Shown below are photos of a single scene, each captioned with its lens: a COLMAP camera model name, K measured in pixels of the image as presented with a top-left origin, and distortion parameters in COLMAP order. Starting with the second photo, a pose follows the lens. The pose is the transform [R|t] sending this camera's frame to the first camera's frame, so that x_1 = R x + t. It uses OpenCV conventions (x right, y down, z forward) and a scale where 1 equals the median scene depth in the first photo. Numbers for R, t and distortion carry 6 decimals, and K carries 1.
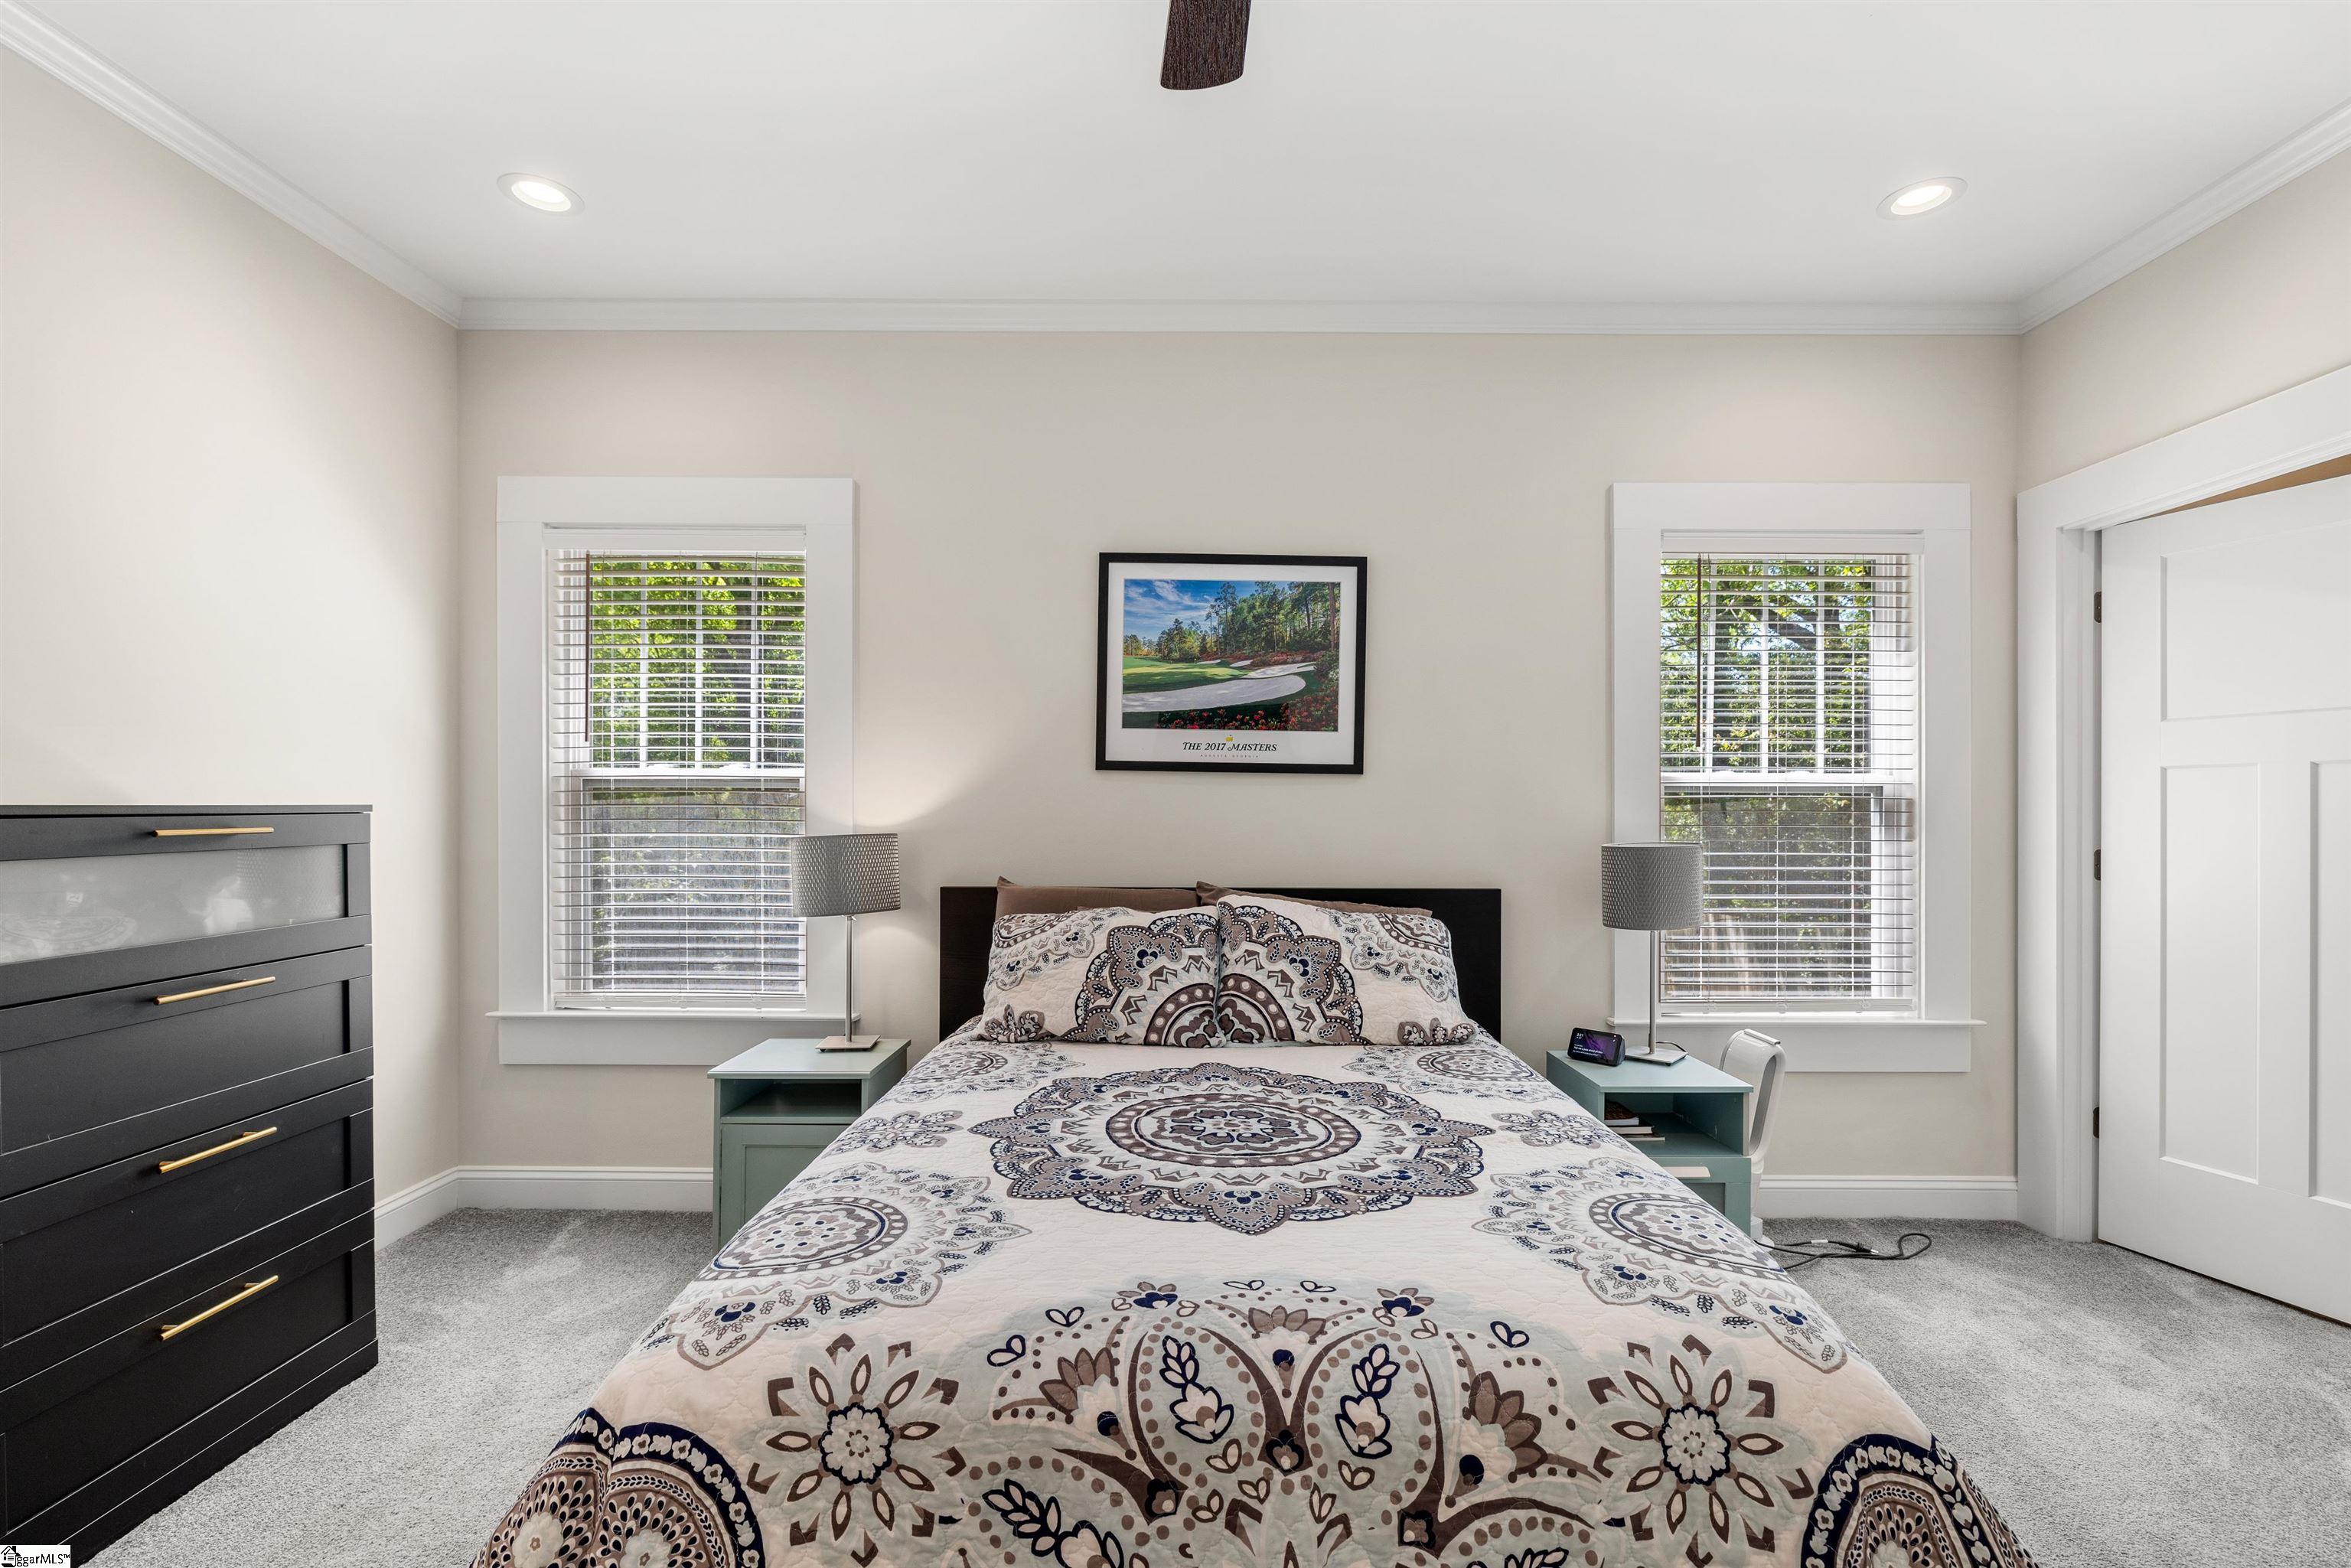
lens RADIAL K [[1076.6, 0, 1169.7], [0, 1076.6, 808.1], [0, 0, 1]] dist [0.001984, 0.000126]
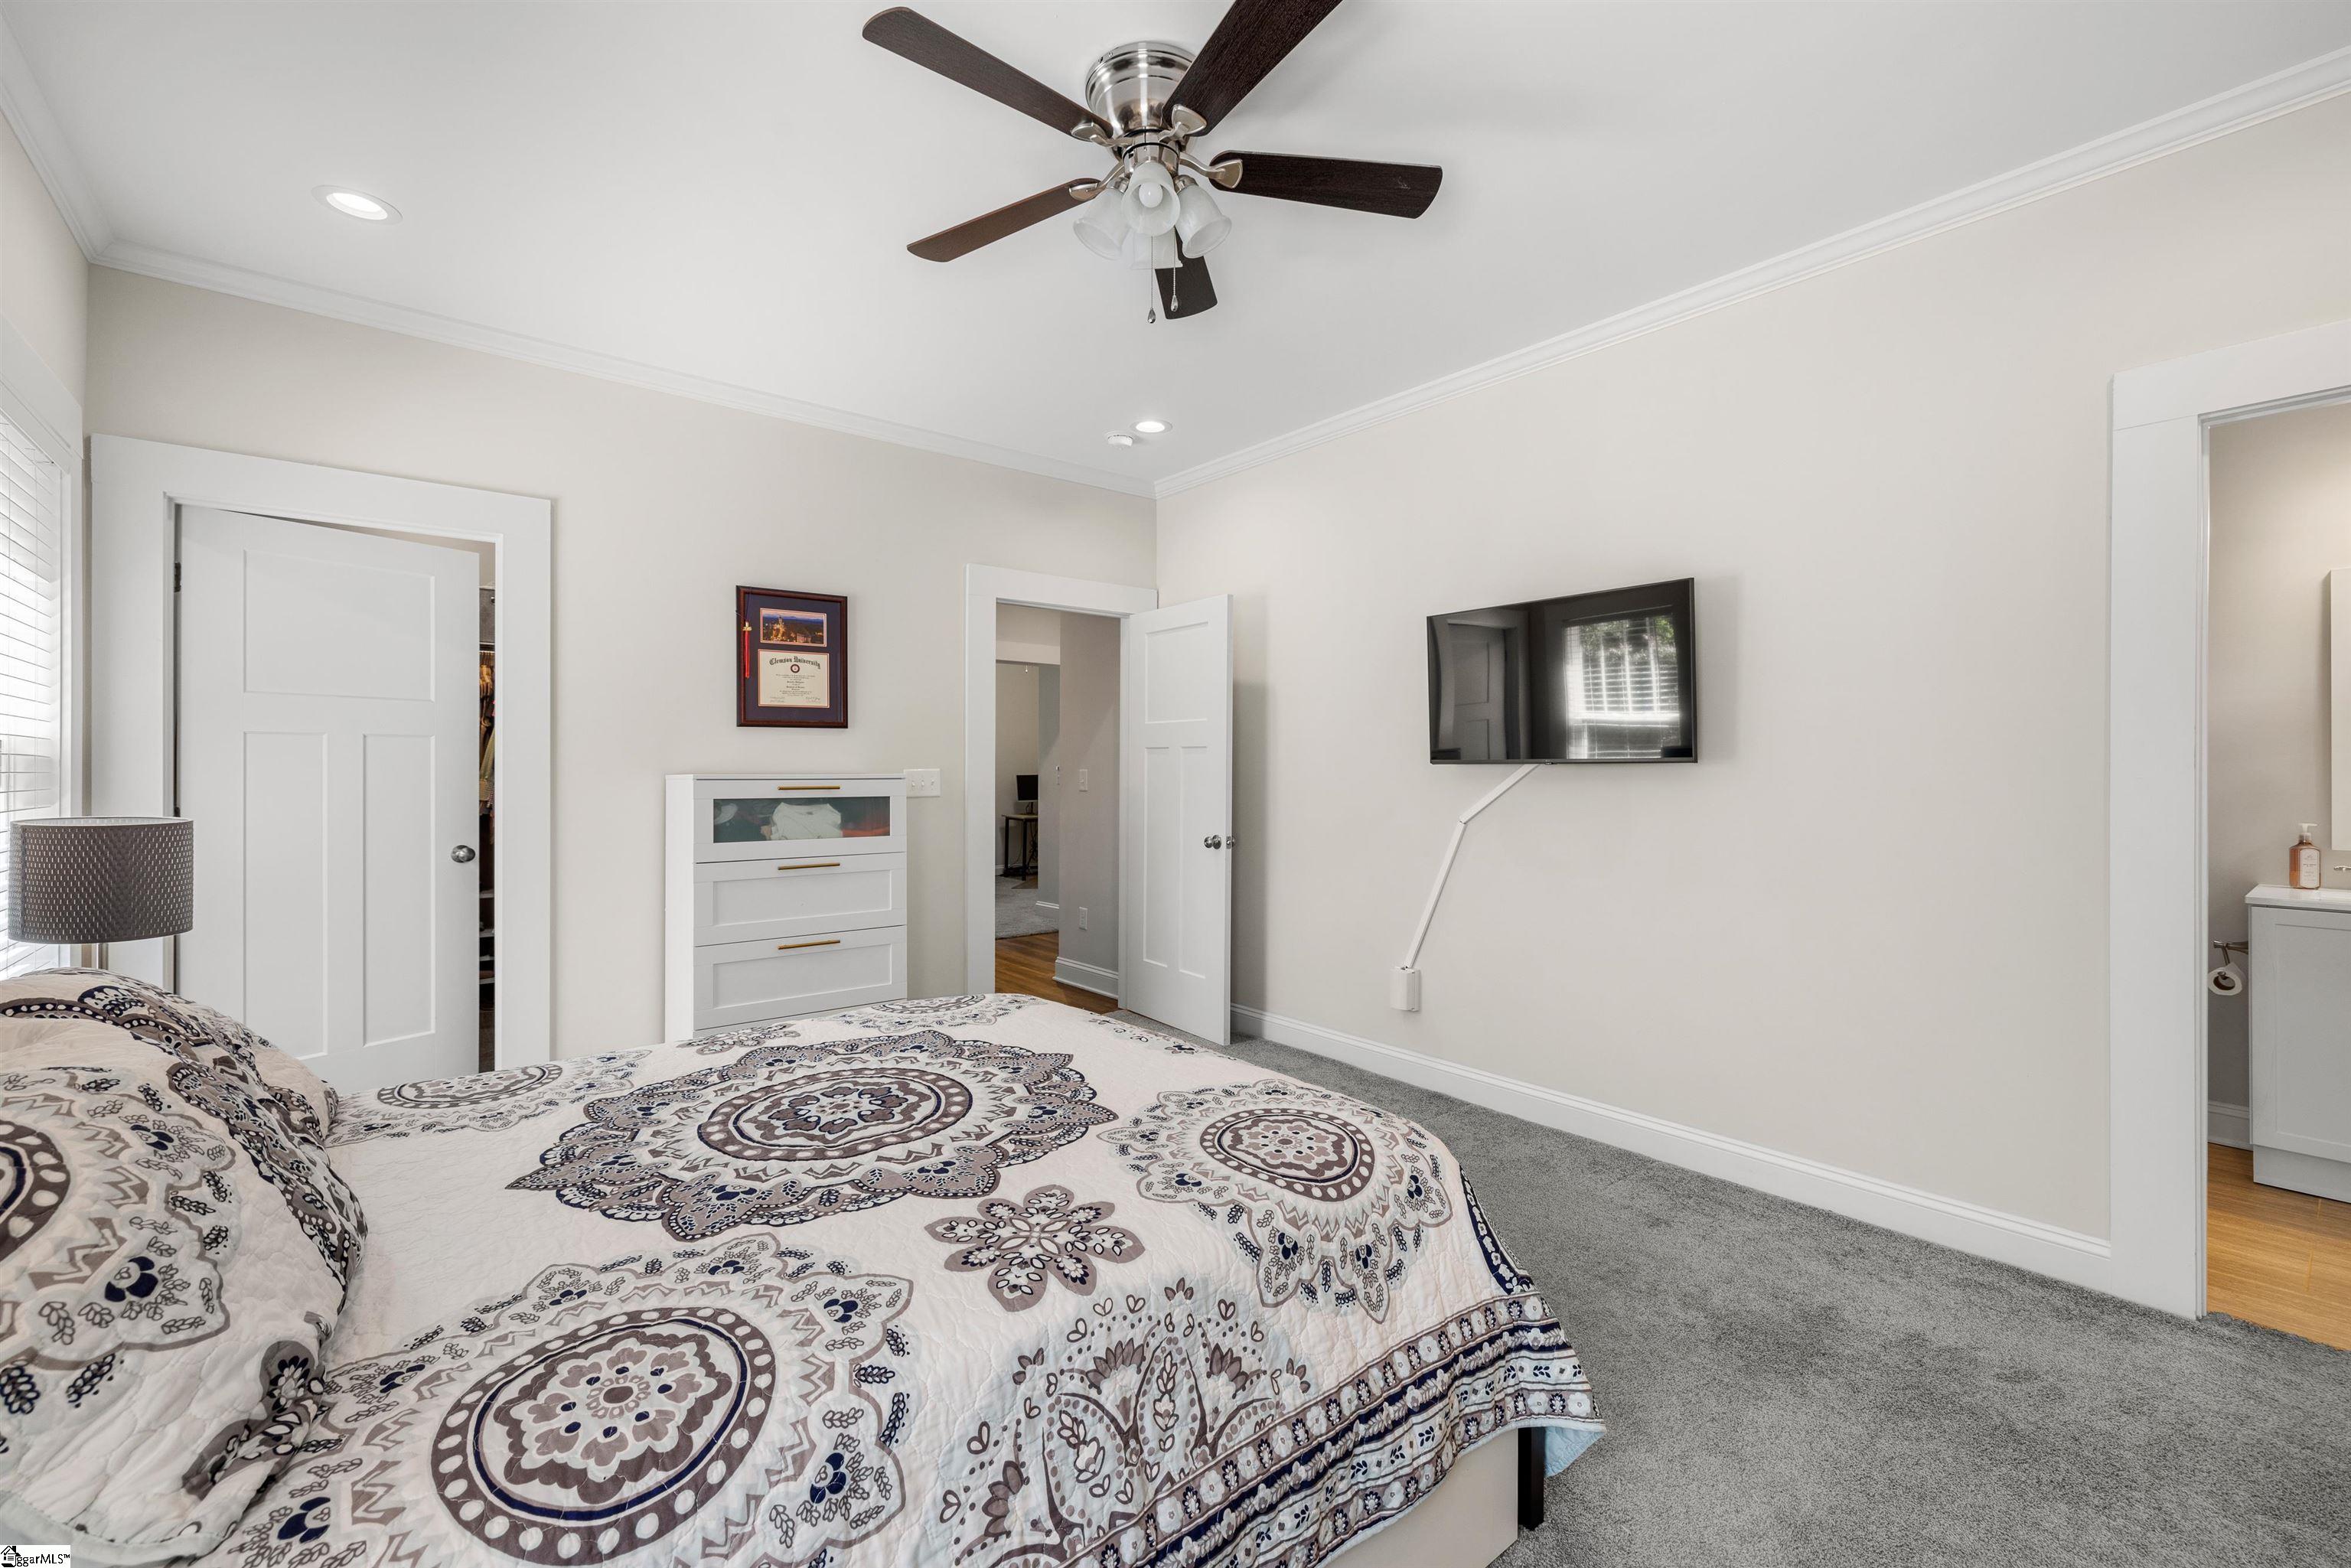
lens RADIAL K [[994.4, 0, 1171.8], [0, 994.4, 773.8], [0, 0, 1]] dist [0.000819, 0.000914]
pose [[-0.662930, -0.003437, 0.748674, -0.866523], [-0.002625, 0.999994, 0.002266, -0.008681], [-0.748677, -0.000462, -0.662935, 1.466578]]
